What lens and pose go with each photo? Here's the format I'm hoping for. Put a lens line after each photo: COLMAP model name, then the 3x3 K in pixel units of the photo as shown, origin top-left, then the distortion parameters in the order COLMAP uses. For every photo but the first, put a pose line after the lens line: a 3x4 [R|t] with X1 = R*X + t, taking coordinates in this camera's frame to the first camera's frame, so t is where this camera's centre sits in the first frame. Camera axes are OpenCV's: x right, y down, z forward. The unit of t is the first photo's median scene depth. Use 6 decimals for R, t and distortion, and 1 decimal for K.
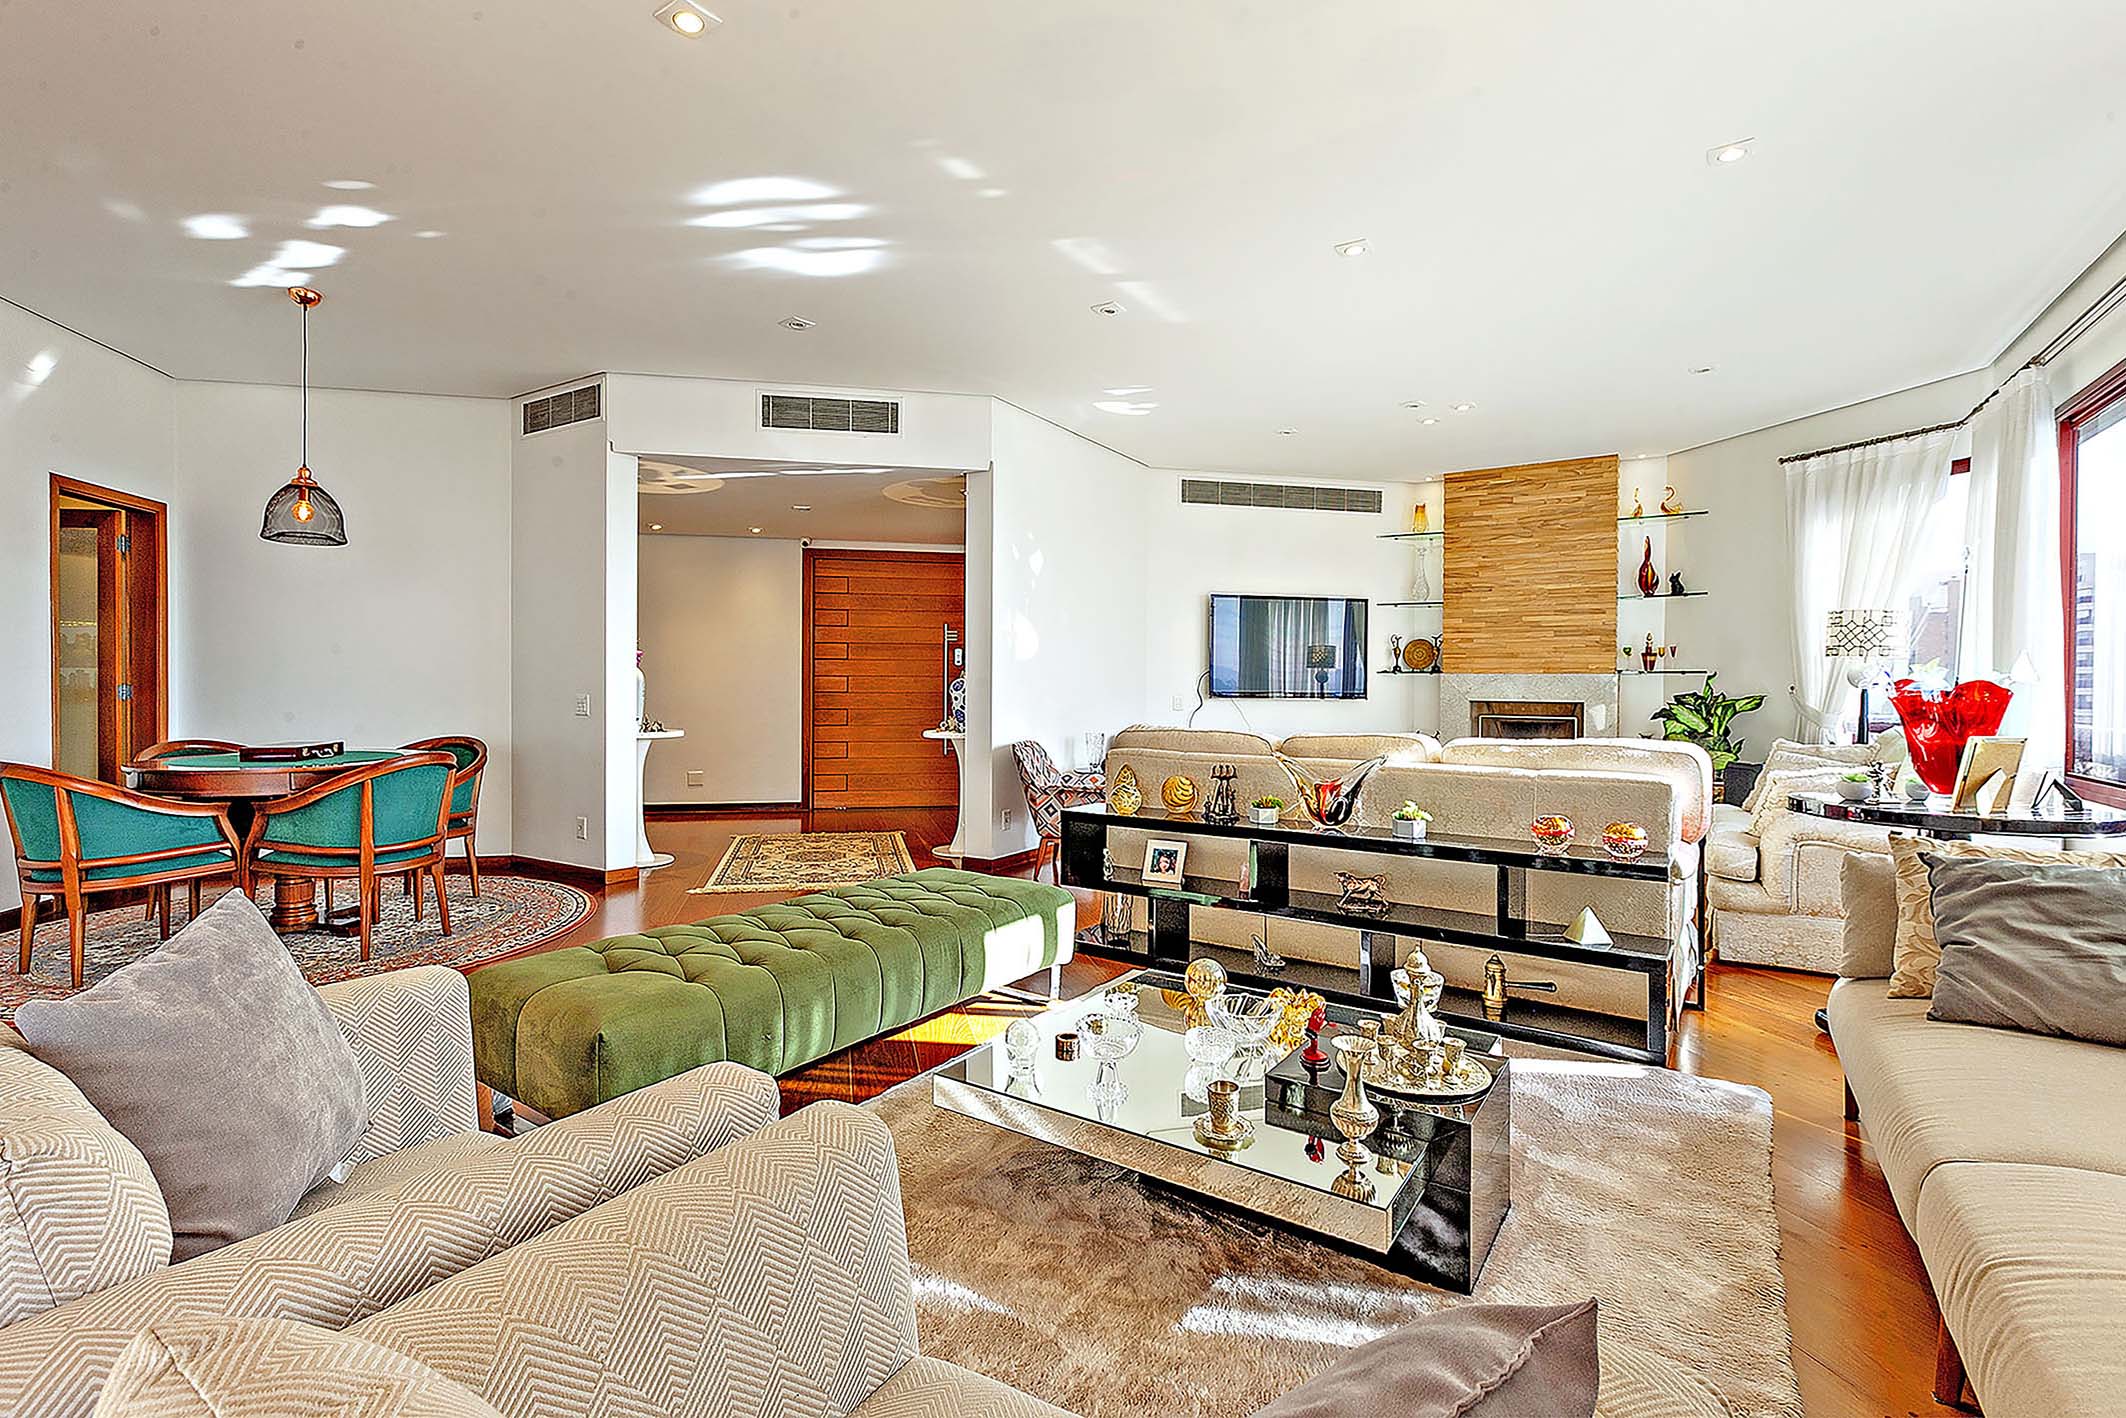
lens RADIAL K [[991.9, 0, 993.3], [0, 991.9, 694.5], [0, 0, 1]] dist [0.002889, 0.000269]
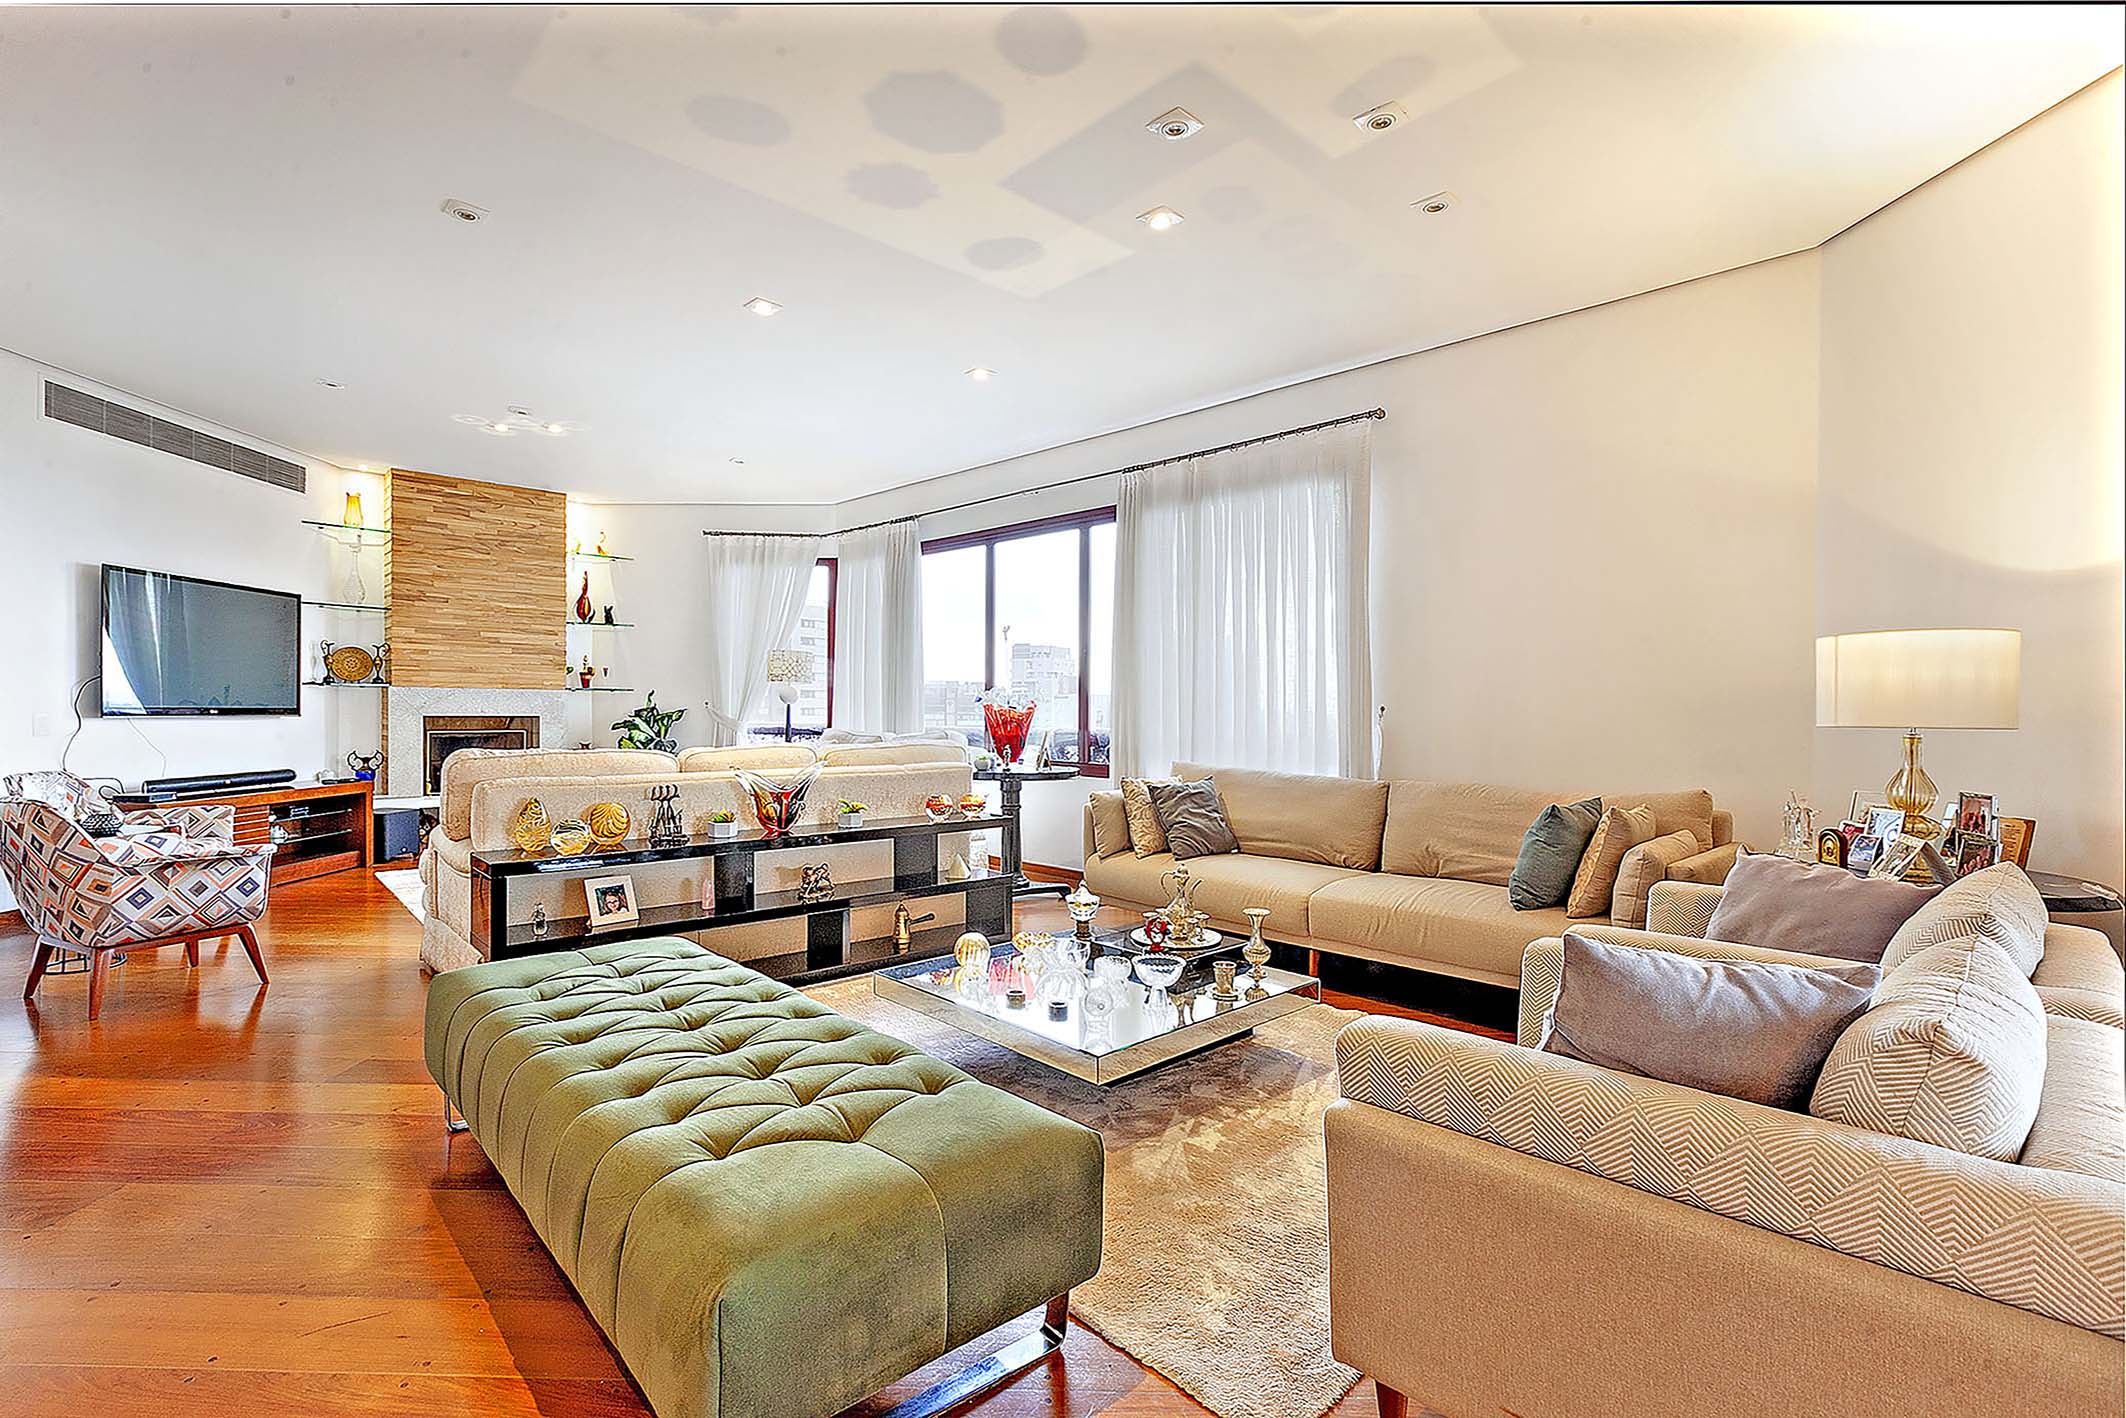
lens RADIAL K [[978.0, 0, 1032.6], [0, 978.0, 719.6], [0, 0, 1]] dist [0.003672, 0.000197]
pose [[0.194437, -0.016406, 0.980778, -0.358557], [0.004307, 0.999865, 0.015871, -0.002766], [-0.980906, 0.001138, 0.194482, 0.273846]]
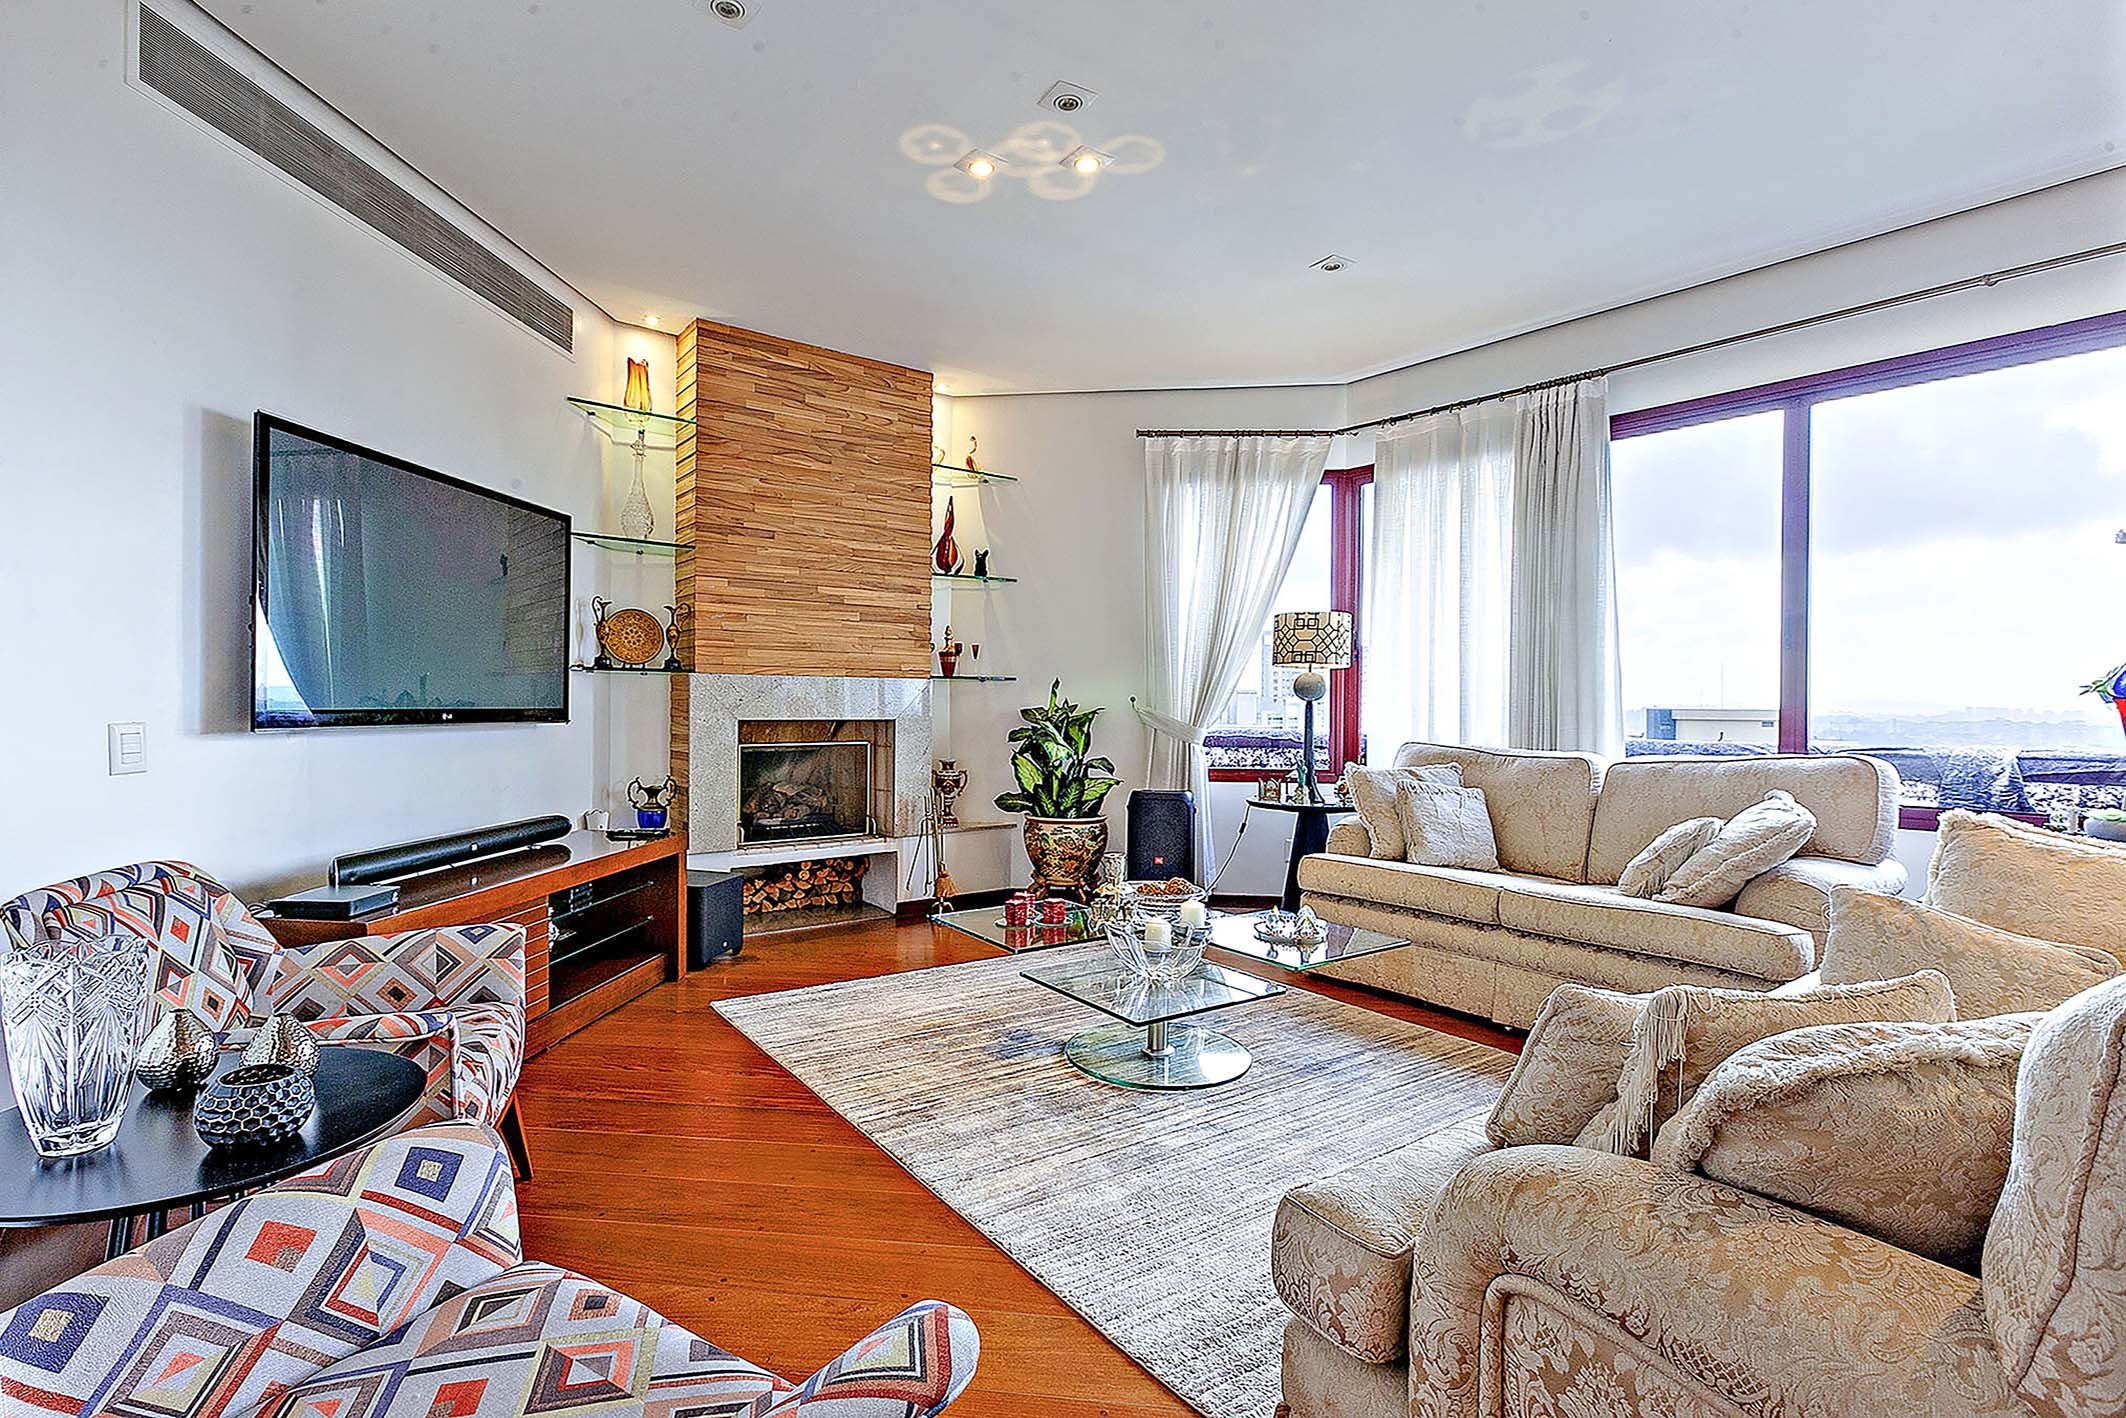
lens RADIAL K [[964.9, 0, 1053.5], [0, 964.9, 707.2], [0, 0, 1]] dist [-0.001163, -0.000028]
pose [[0.256396, -0.012911, 0.966486, -0.028033], [0.004799, 0.999915, 0.012084, -0.008328], [-0.966560, 0.001540, 0.256436, 0.744044]]
